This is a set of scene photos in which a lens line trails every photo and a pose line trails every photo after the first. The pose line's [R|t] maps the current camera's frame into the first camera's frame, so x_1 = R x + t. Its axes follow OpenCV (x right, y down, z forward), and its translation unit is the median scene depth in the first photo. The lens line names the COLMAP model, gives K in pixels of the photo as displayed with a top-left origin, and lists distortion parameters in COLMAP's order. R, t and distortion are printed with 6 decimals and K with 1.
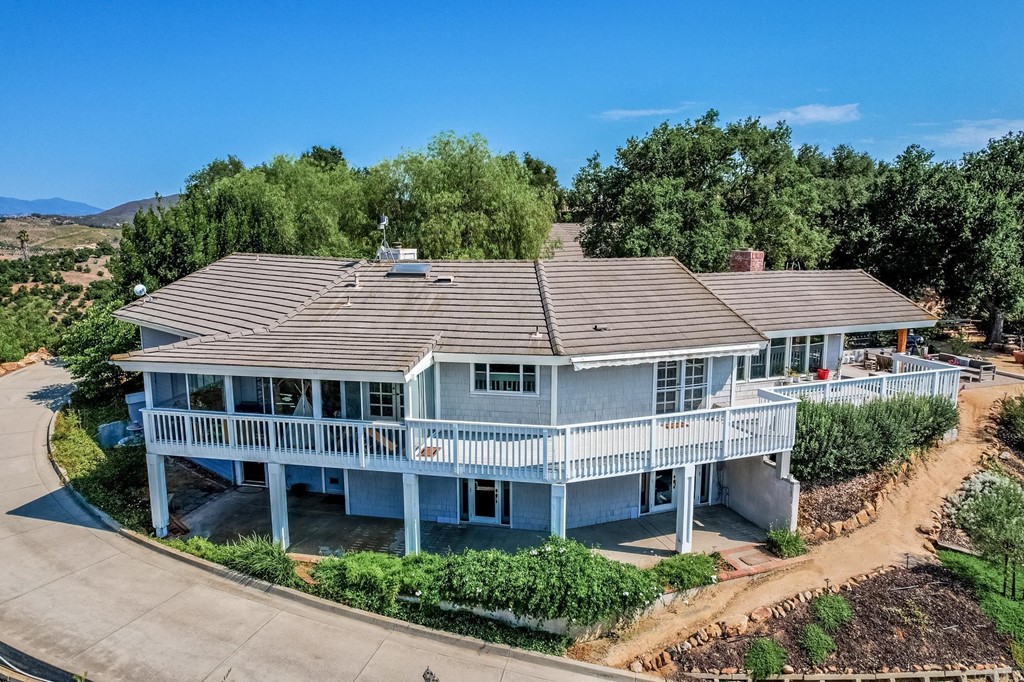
lens RADIAL K [[710.8, 0, 512.0], [0, 710.8, 341.0], [0, 0, 1]] dist [-0.003254, -0.000990]
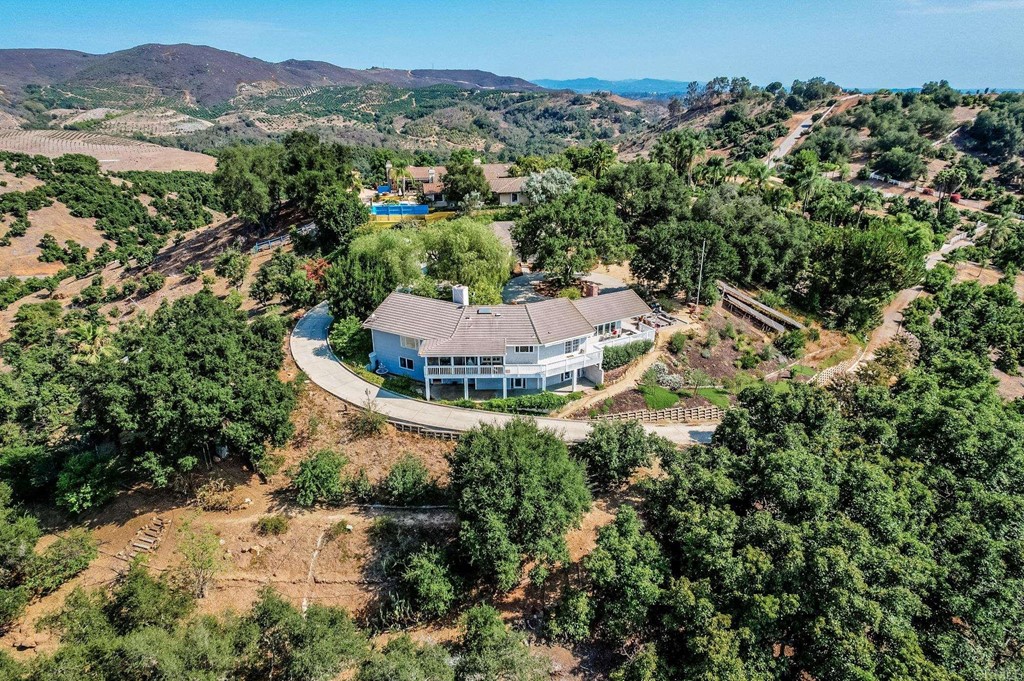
lens RADIAL K [[710.8, 0, 512.0], [0, 710.8, 340.5], [0, 0, 1]] dist [-0.003254, -0.000990]
pose [[0.984551, -0.079629, 0.155942, -0.647673], [0.047209, 0.978346, 0.201519, -0.739947], [-0.168612, -0.191044, 0.966991, -2.531046]]
